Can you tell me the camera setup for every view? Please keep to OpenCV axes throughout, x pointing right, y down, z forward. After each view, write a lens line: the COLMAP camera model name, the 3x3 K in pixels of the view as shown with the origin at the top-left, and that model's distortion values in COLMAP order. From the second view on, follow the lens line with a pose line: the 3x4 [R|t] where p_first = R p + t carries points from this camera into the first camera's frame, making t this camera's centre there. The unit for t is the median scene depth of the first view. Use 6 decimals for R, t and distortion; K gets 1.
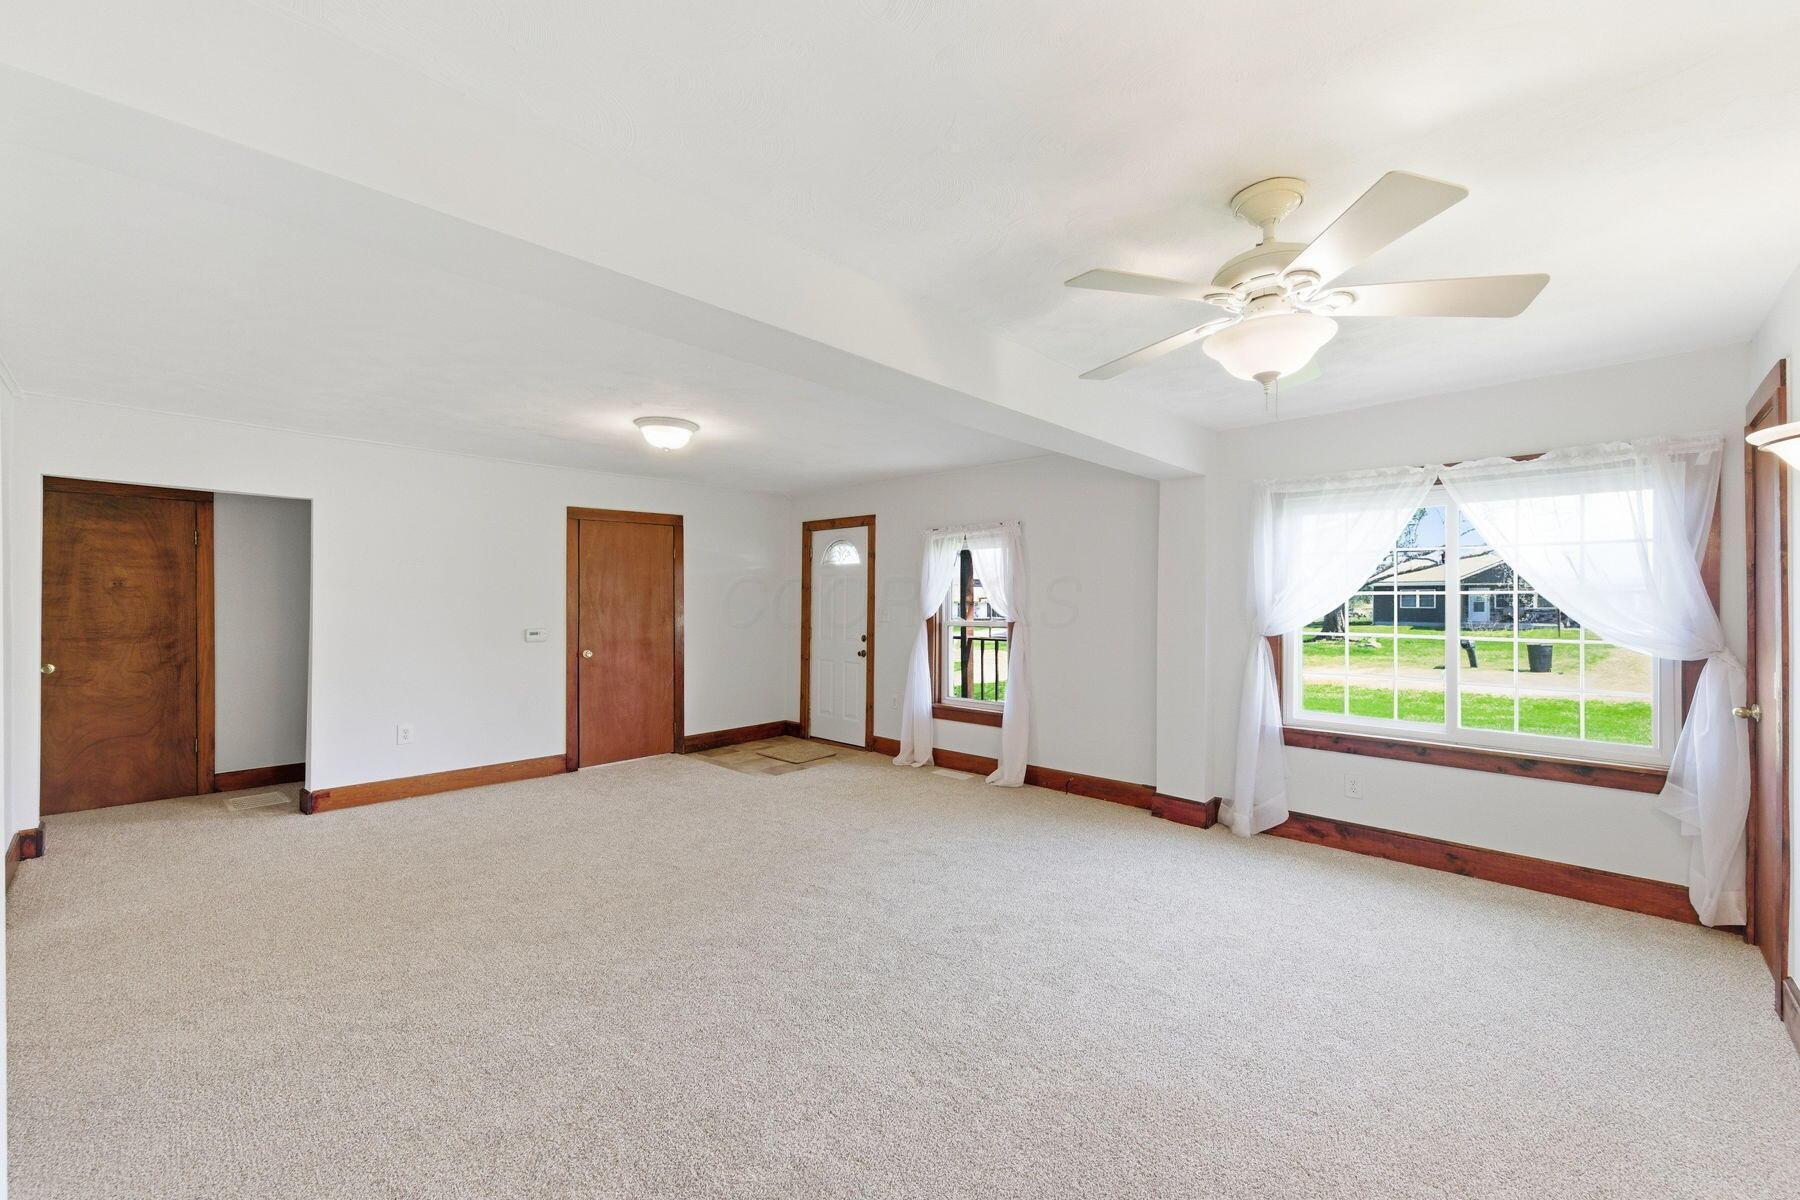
lens RADIAL K [[714.2, 0, 883.8], [0, 714.2, 595.0], [0, 0, 1]] dist [0.002145, -0.000053]
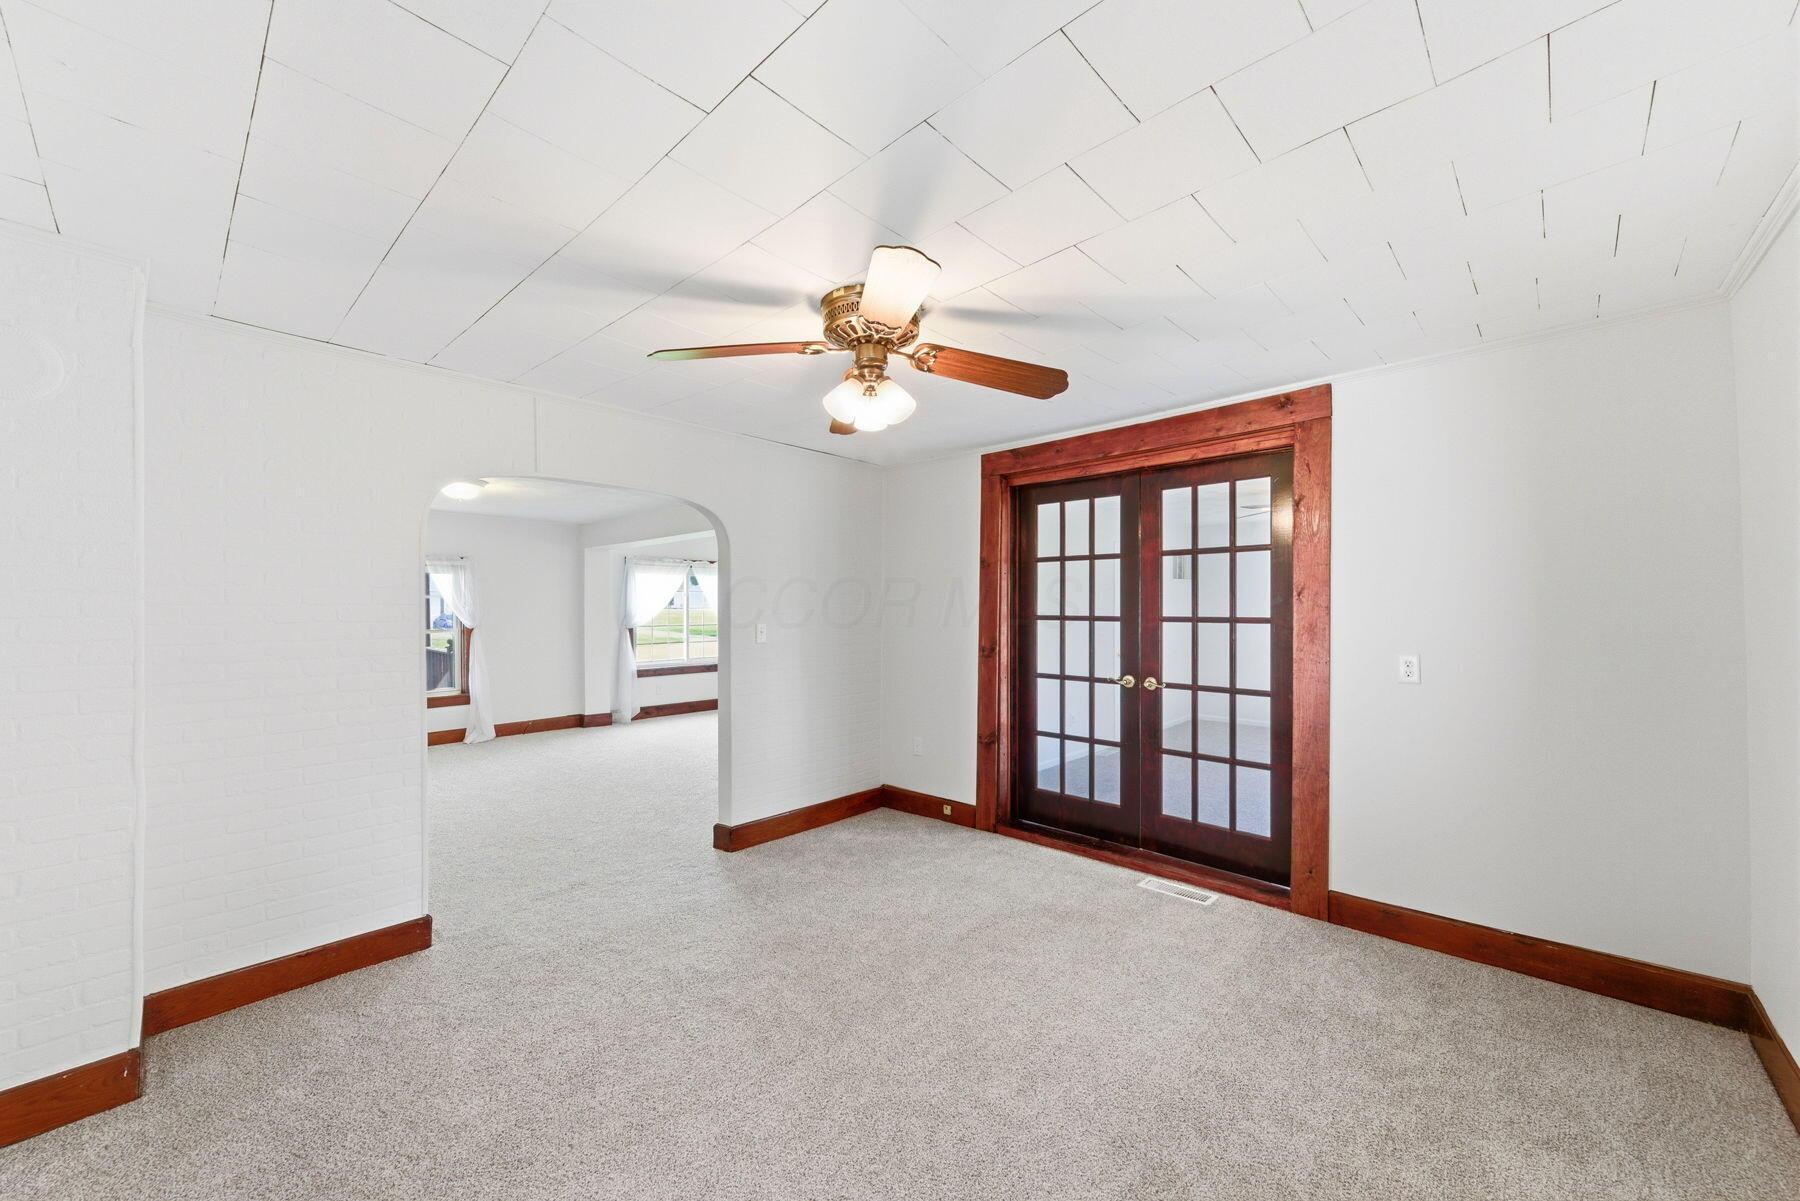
lens RADIAL K [[714.2, 0, 885.7], [0, 714.2, 602.0], [0, 0, 1]] dist [0.002145, -0.000053]
pose [[-0.014186, 0.006498, 0.999878, -1.314262], [-0.004882, 0.999967, -0.006568, -0.008435], [-0.999887, -0.004974, -0.014154, 0.221756]]
